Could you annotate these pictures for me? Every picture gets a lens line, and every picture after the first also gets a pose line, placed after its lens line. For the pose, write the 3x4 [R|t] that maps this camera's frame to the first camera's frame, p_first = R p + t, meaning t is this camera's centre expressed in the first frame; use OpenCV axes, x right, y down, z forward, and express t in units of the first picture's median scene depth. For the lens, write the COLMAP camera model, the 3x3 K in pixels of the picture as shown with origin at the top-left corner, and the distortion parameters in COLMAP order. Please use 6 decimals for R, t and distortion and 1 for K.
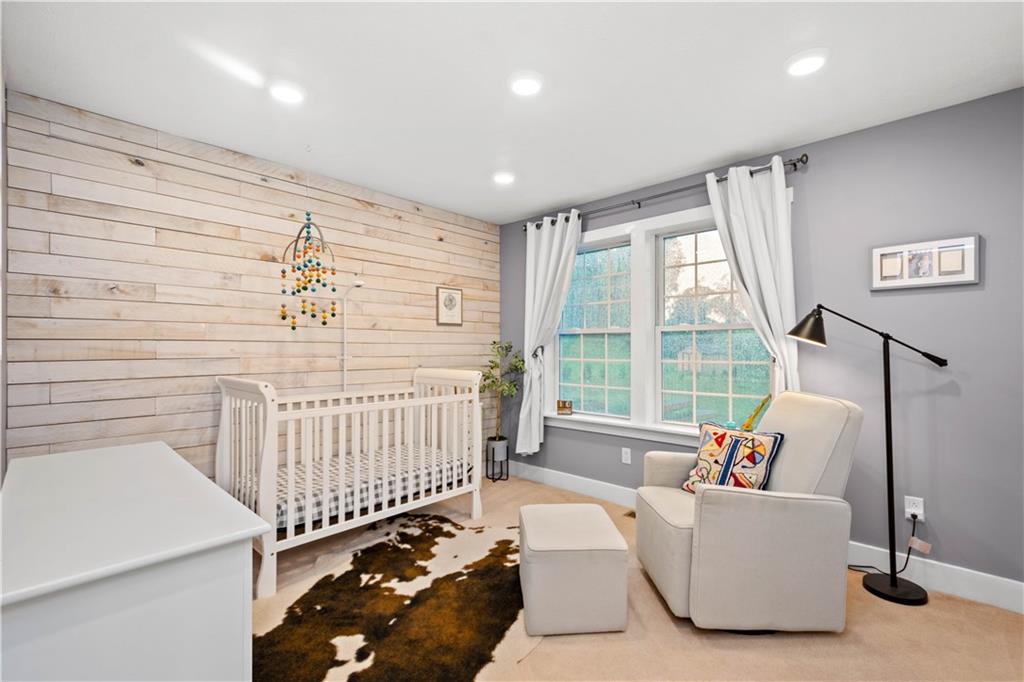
lens RADIAL K [[449.7, 0, 512.3], [0, 449.7, 345.6], [0, 0, 1]] dist [0.006941, -0.000917]
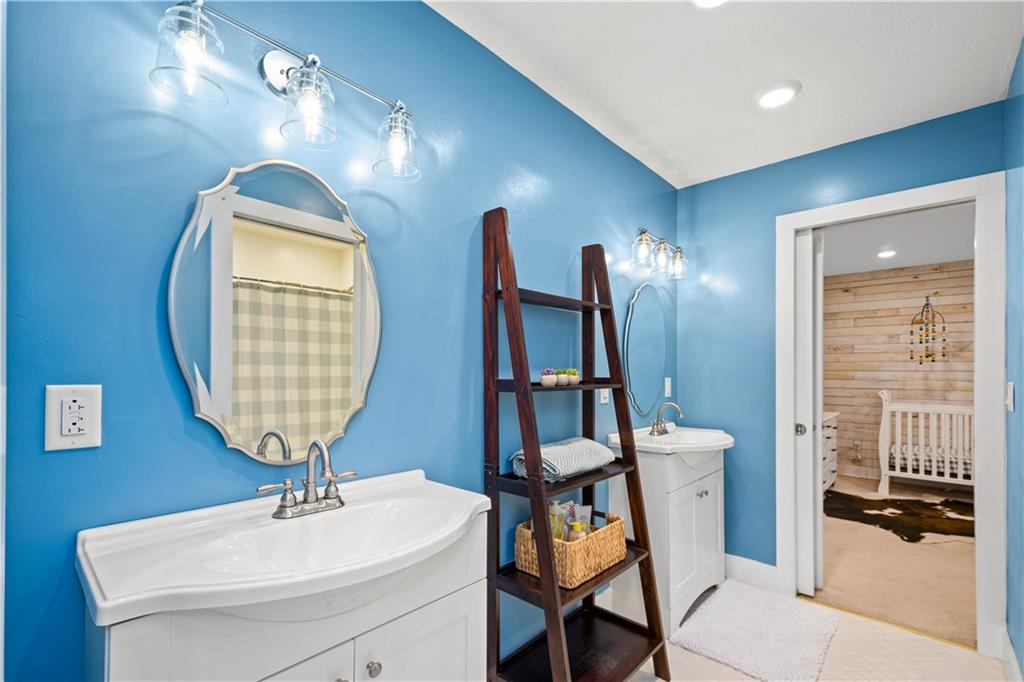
lens RADIAL K [[449.7, 0, 535.2], [0, 449.7, 372.4], [0, 0, 1]] dist [0.006941, -0.000917]
pose [[0.040306, 0.000532, -0.999187, 1.304742], [-0.003870, 0.999992, 0.000376, 0.000609], [0.999180, 0.003852, 0.040308, -0.606897]]
